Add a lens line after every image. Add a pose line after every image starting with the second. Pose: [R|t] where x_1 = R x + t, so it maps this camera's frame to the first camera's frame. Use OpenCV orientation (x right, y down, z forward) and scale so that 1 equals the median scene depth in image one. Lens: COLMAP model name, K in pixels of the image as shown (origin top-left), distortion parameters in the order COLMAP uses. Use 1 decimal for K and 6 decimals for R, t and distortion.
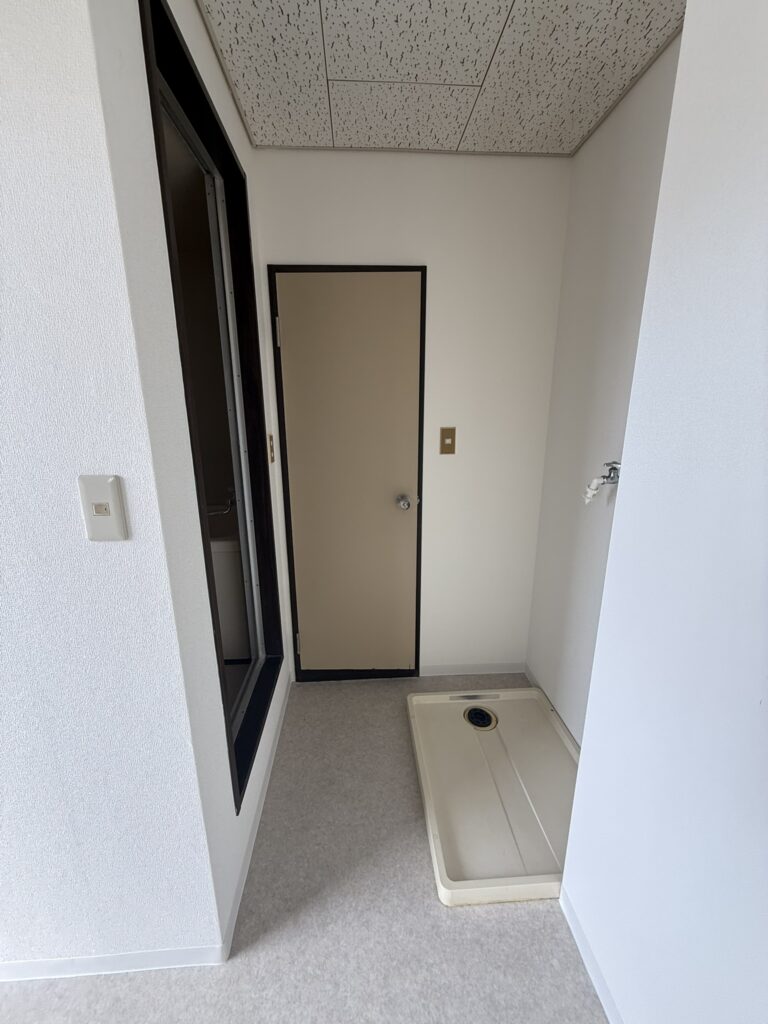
lens RADIAL K [[407.3, 0, 382.9], [0, 407.3, 506.1], [0, 0, 1]] dist [-0.001298, 0.000782]
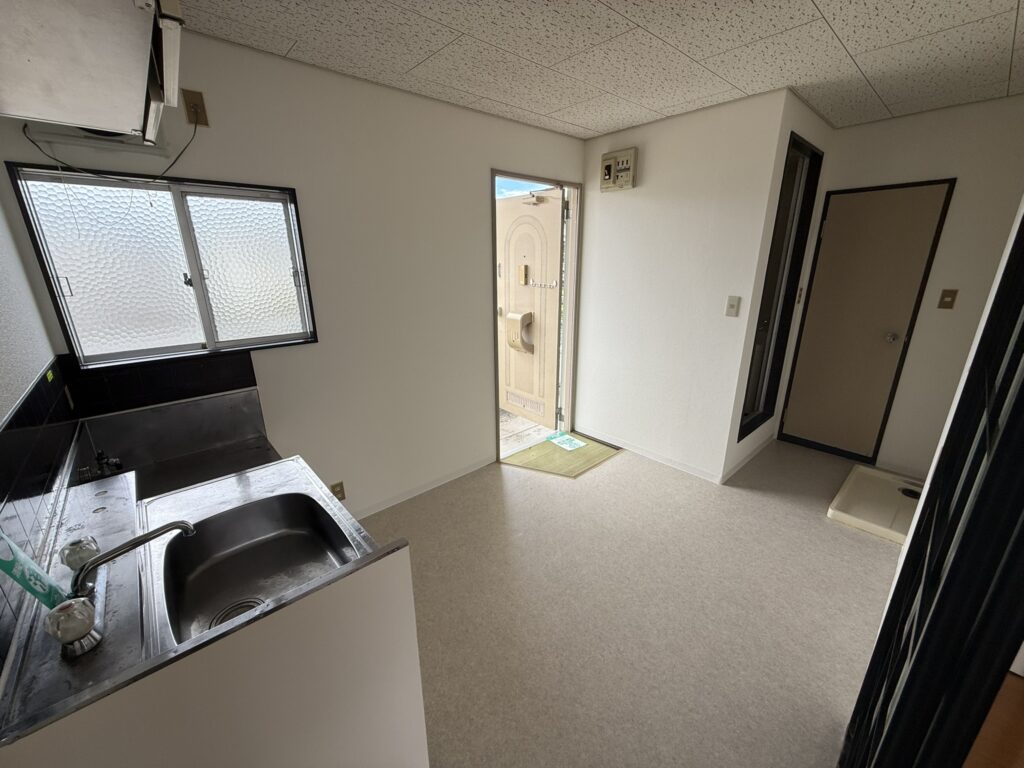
lens RADIAL K [[407.3, 0, 506.9], [0, 407.3, 385.2], [0, 0, 1]] dist [-0.001298, 0.000782]
pose [[0.617634, 0.233729, -0.750932, 0.387093], [-0.182183, 0.971367, 0.152497, 0.213673], [0.765074, 0.042620, 0.642531, -1.176527]]
